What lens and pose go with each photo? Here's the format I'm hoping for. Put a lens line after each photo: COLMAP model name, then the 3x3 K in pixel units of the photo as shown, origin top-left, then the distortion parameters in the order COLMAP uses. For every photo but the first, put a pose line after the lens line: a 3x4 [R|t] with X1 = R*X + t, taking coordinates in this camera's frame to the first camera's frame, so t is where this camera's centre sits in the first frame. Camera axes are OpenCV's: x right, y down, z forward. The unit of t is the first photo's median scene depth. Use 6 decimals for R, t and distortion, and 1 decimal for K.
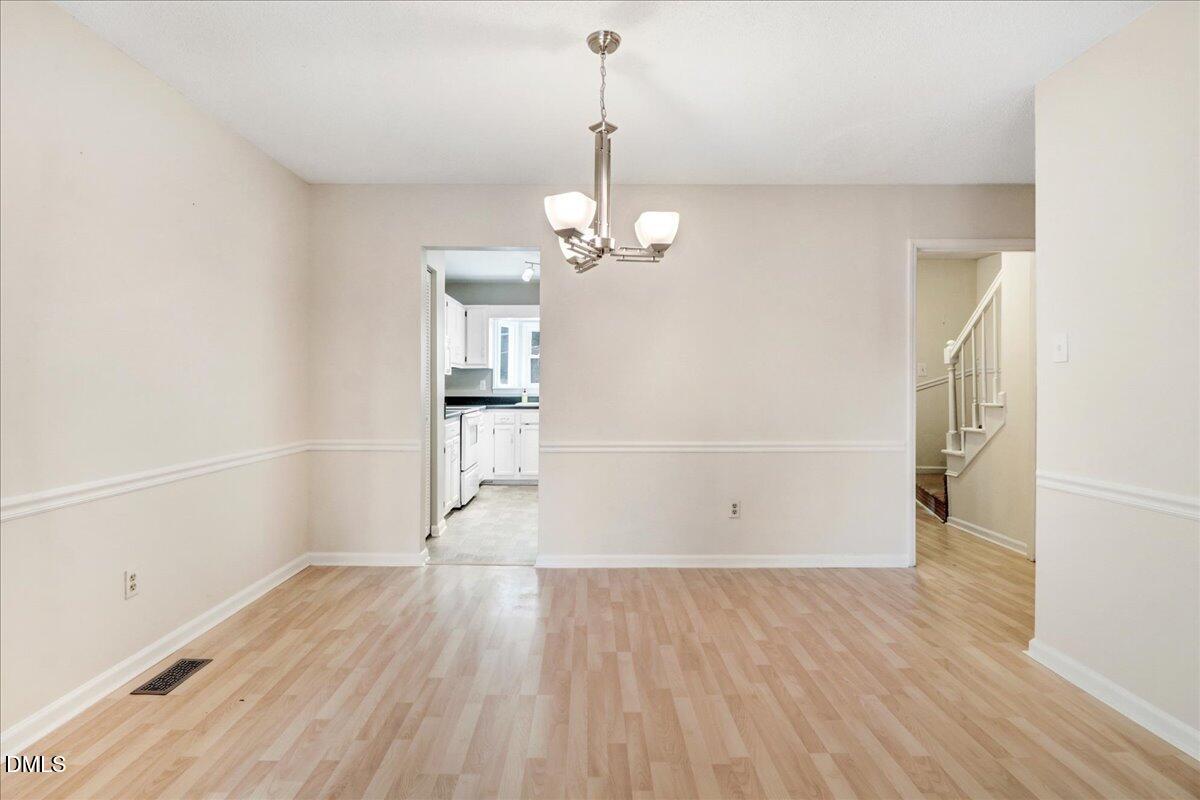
lens RADIAL K [[601.4, 0, 586.2], [0, 601.4, 406.2], [0, 0, 1]] dist [-0.004336, -0.000651]
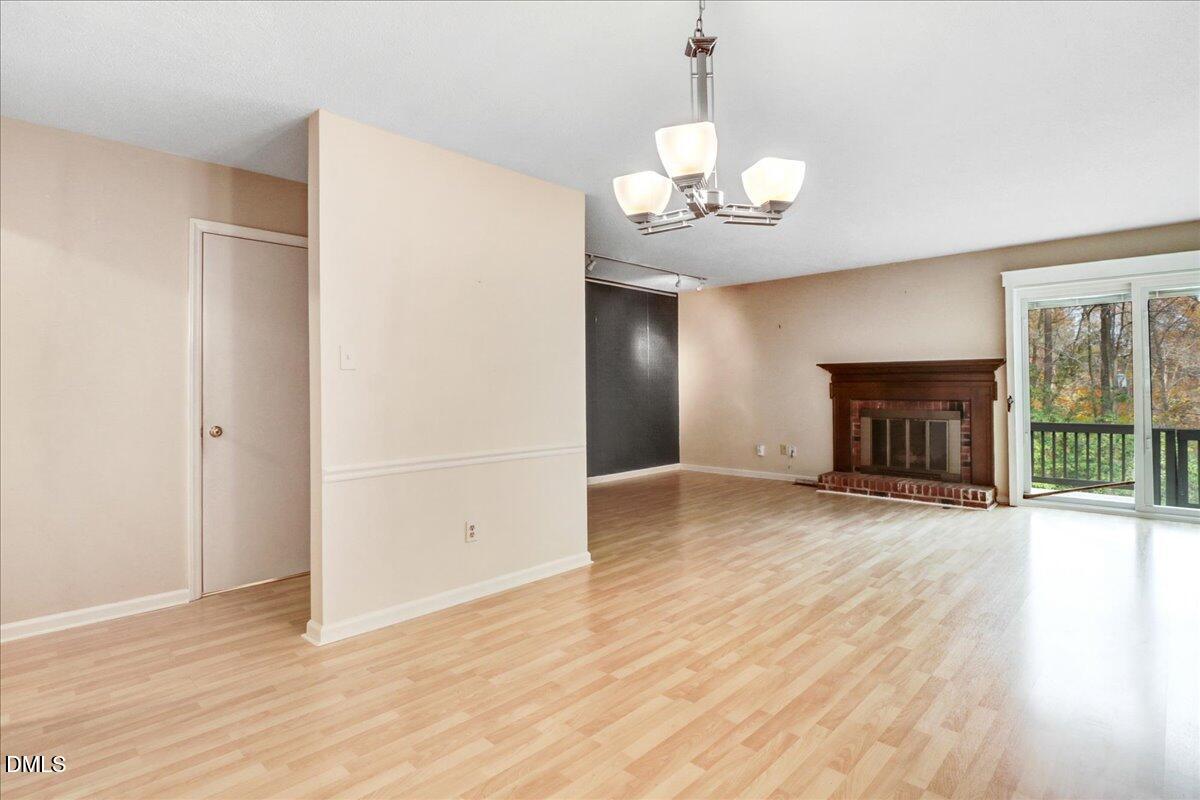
lens RADIAL K [[594.7, 0, 600.2], [0, 594.7, 383.5], [0, 0, 1]] dist [-0.010692, -0.000934]
pose [[-0.716443, 0.011220, 0.697556, -0.263624], [0.033922, 0.999248, 0.018768, -0.036039], [-0.696821, 0.037109, -0.716285, 1.058888]]
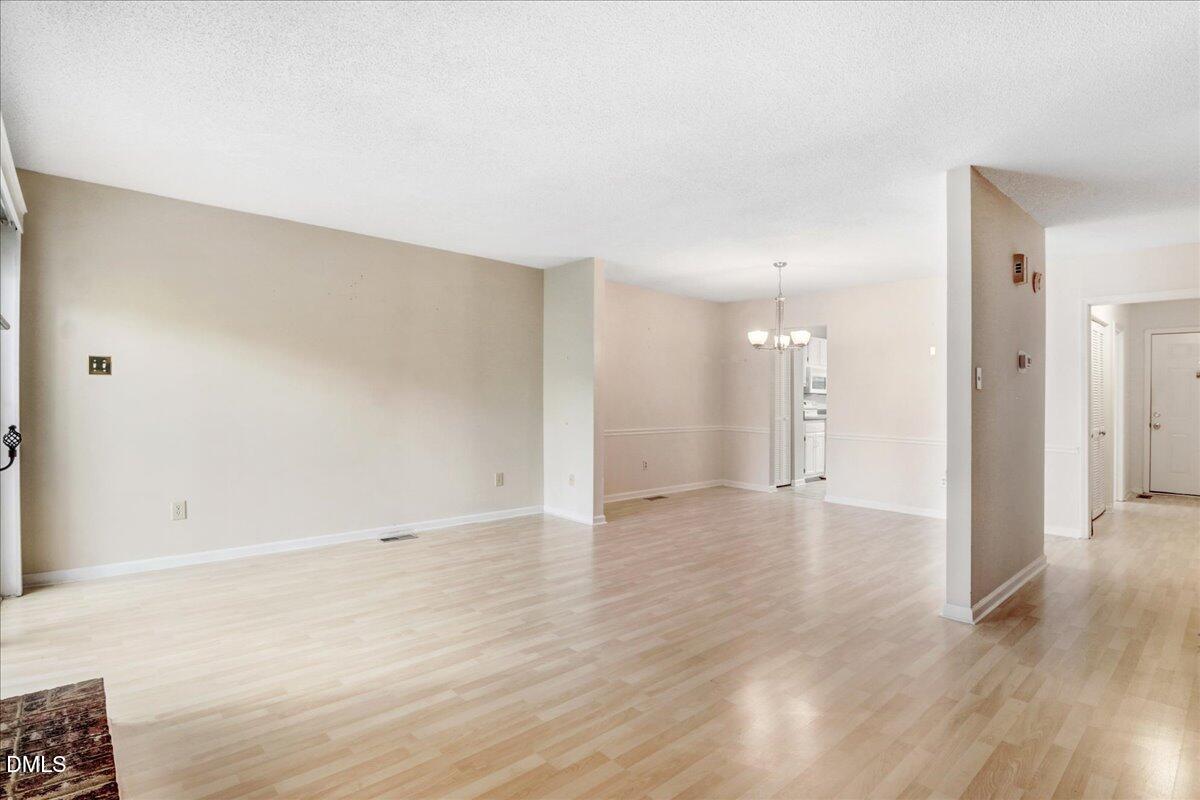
lens RADIAL K [[579.0, 0, 600.0], [0, 579.0, 400.0], [0, 0, 1]] dist [-0.003287, -0.000761]
pose [[0.665396, 0.004976, -0.746474, 0.883049], [-0.031636, 0.999267, -0.021538, 0.024766], [0.745820, 0.037947, 0.665066, -0.790990]]
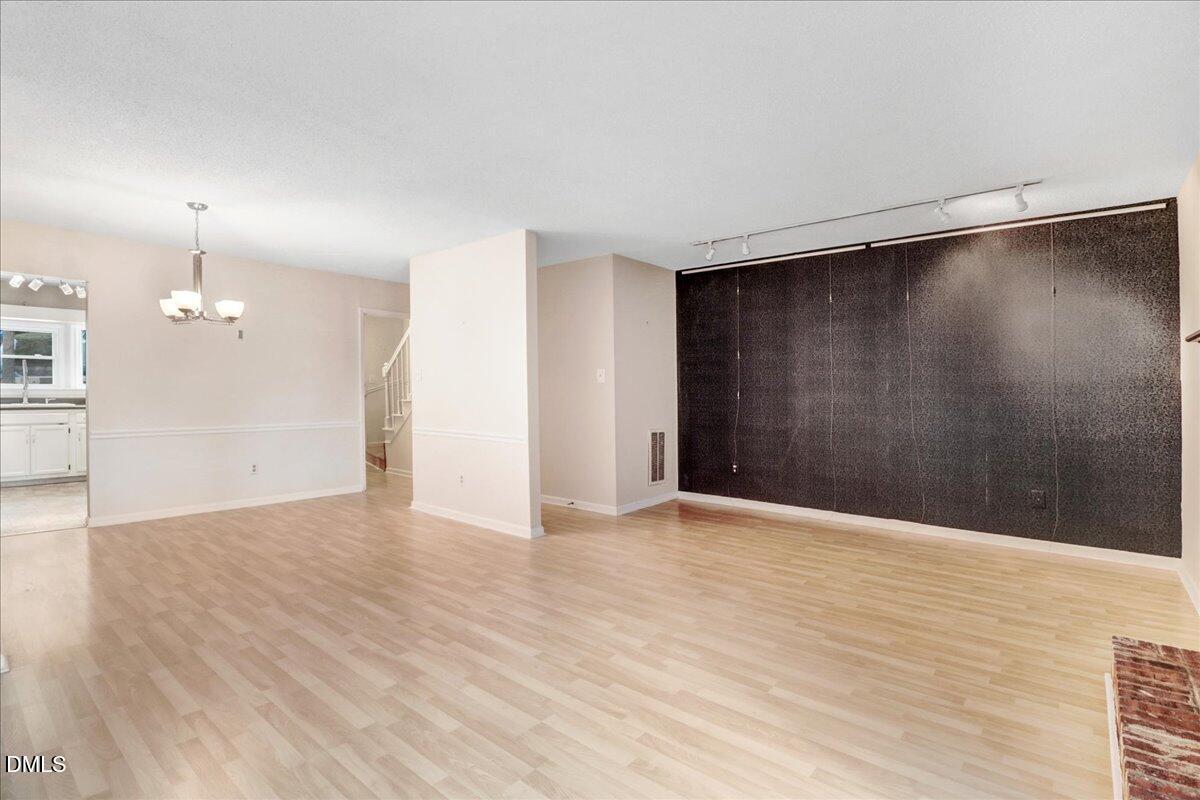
lens RADIAL K [[579.0, 0, 600.0], [0, 579.0, 400.0], [0, 0, 1]] dist [-0.003287, -0.000761]
pose [[0.646406, -0.007707, 0.762954, -0.358694], [0.019540, 0.999788, -0.006456, 0.023919], [-0.762743, 0.019081, 0.646420, -0.743748]]
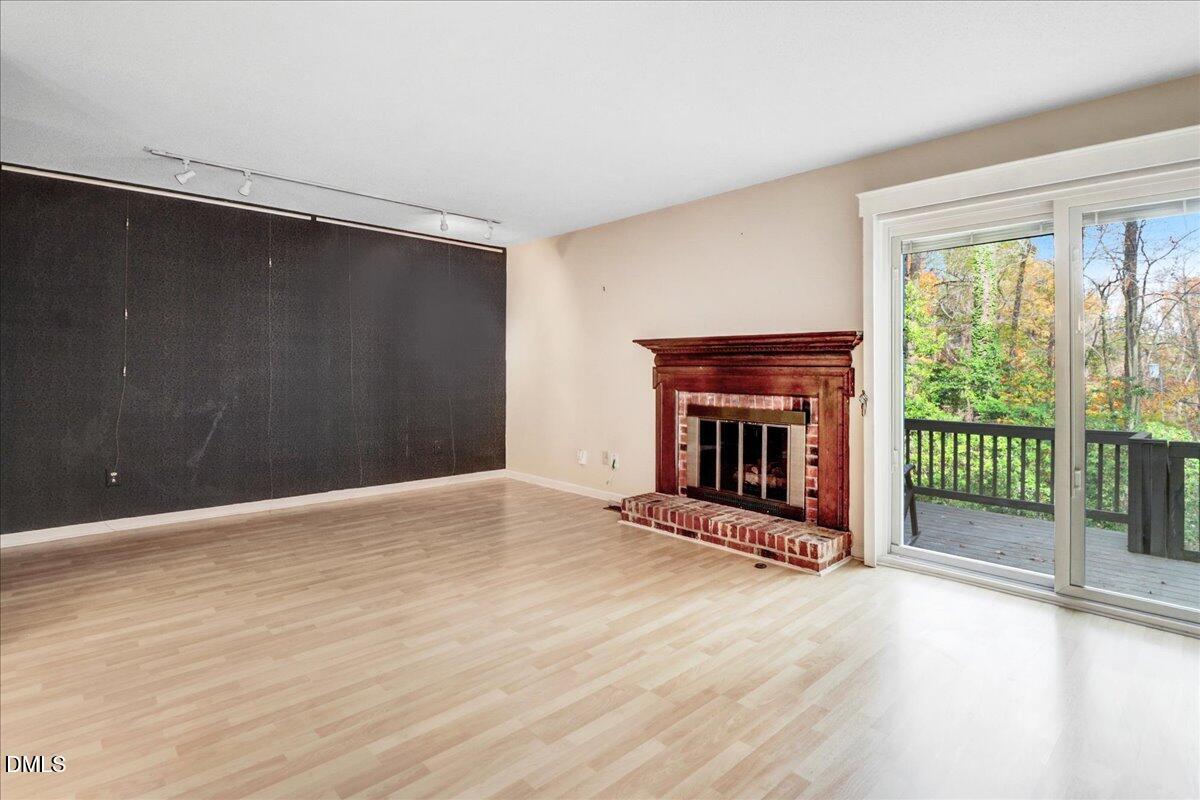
lens RADIAL K [[588.6, 0, 608.2], [0, 588.6, 366.6], [0, 0, 1]] dist [0.000045, -0.000025]
pose [[-0.687149, 0.002360, 0.726512, -0.366620], [0.021753, 0.999613, 0.017327, -0.002374], [-0.726190, 0.027710, -0.686935, 0.144414]]
